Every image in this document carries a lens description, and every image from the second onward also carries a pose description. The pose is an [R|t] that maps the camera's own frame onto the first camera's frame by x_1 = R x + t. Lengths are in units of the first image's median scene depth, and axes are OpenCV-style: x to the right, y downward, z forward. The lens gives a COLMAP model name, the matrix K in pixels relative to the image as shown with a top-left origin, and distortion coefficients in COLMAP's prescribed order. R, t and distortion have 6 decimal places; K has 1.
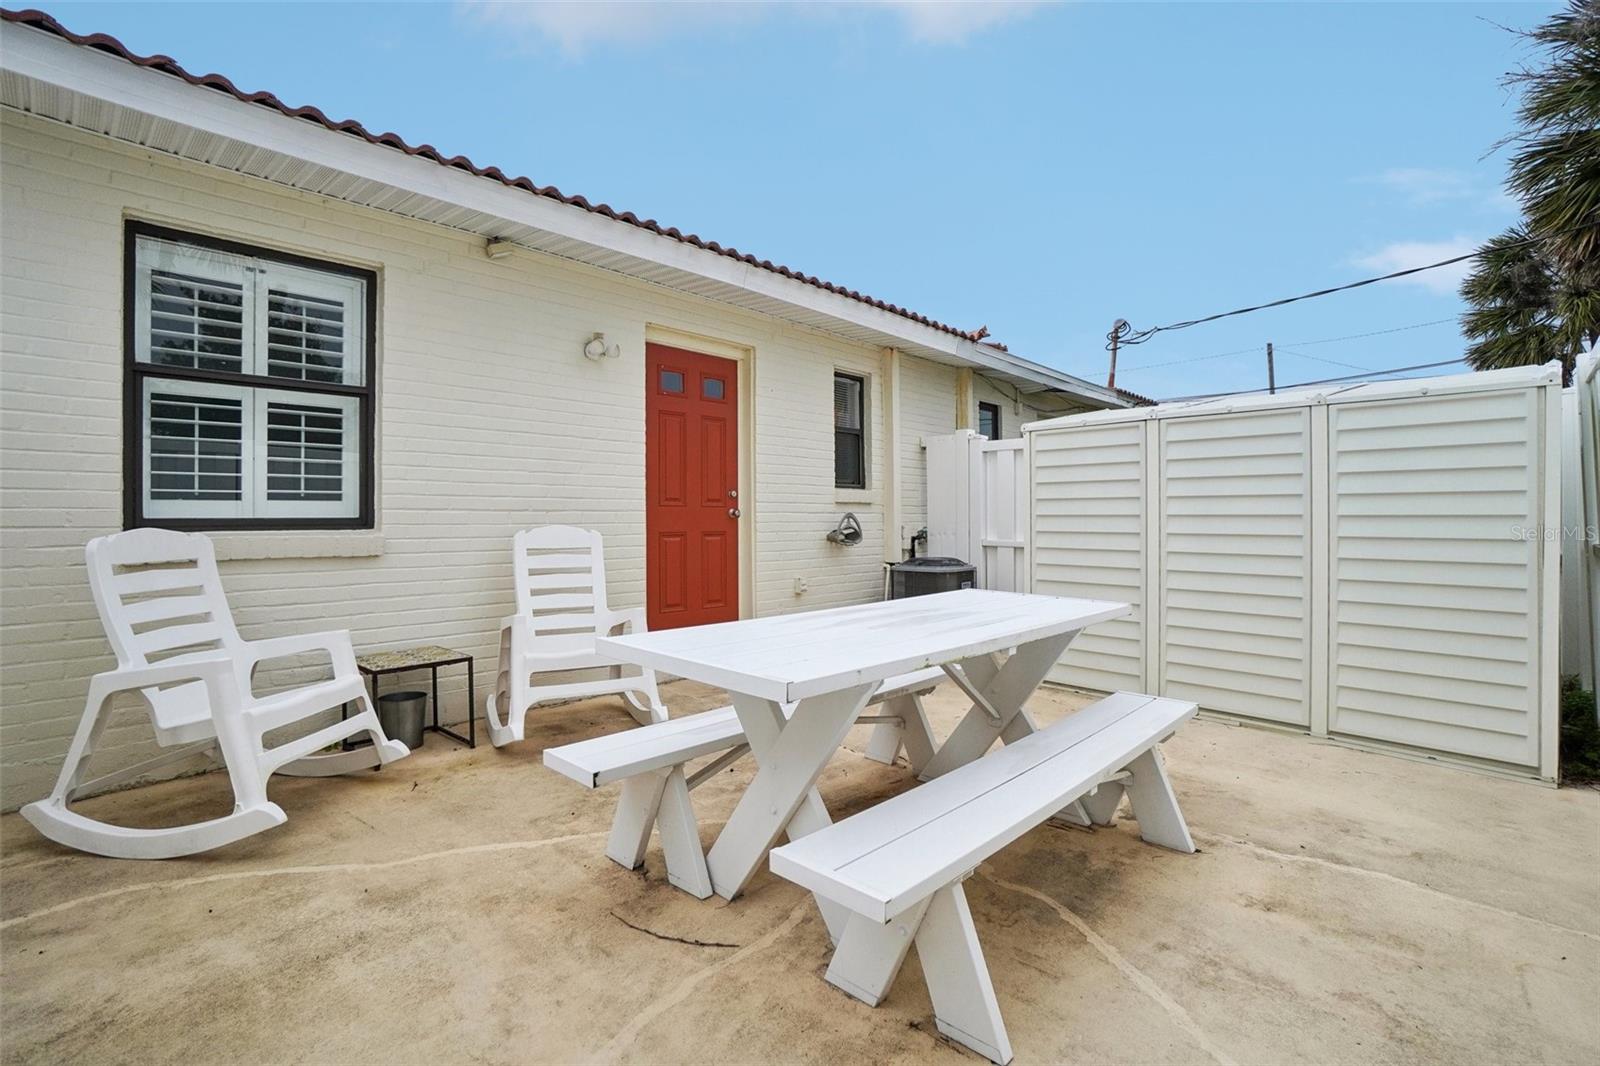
lens RADIAL K [[734.3, 0, 789.2], [0, 734.3, 524.7], [0, 0, 1]] dist [-0.039968, 0.000352]
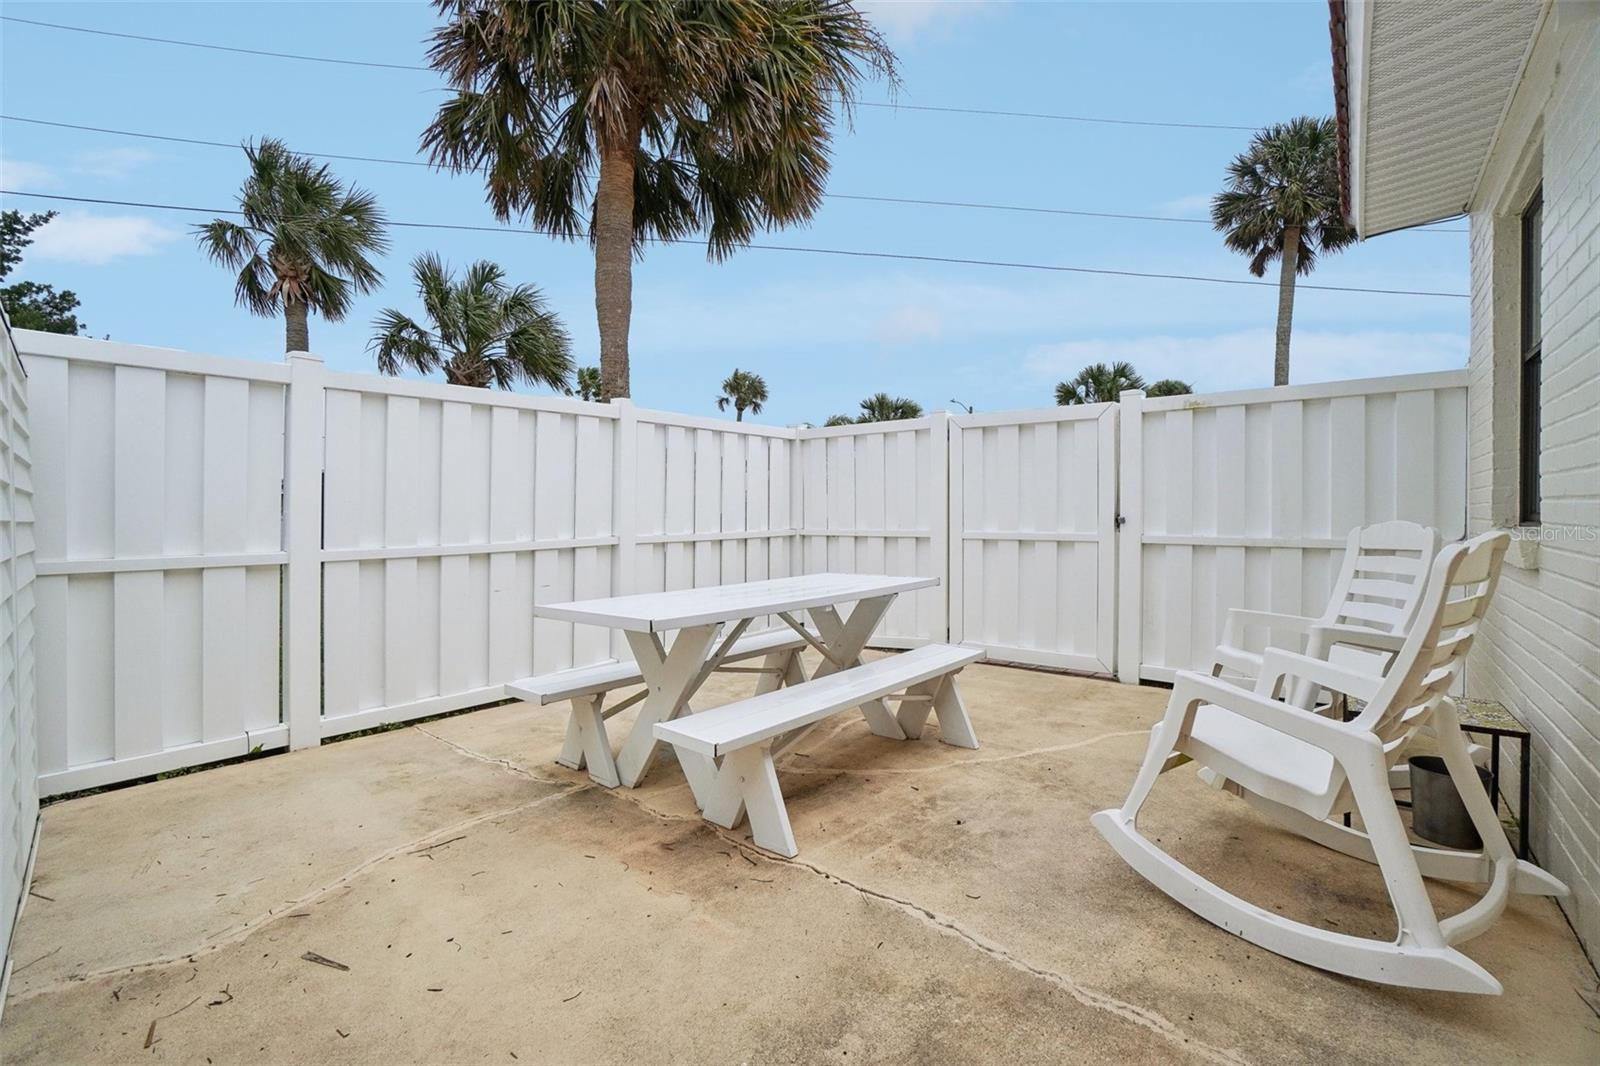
lens RADIAL K [[734.3, 0, 789.2], [0, 734.3, 524.7], [0, 0, 1]] dist [-0.039968, 0.000352]
pose [[-0.997285, 0.008473, -0.073153, 0.224691], [0.006869, 0.999731, 0.022154, -0.025915], [0.073322, 0.021591, -0.997075, 2.377714]]
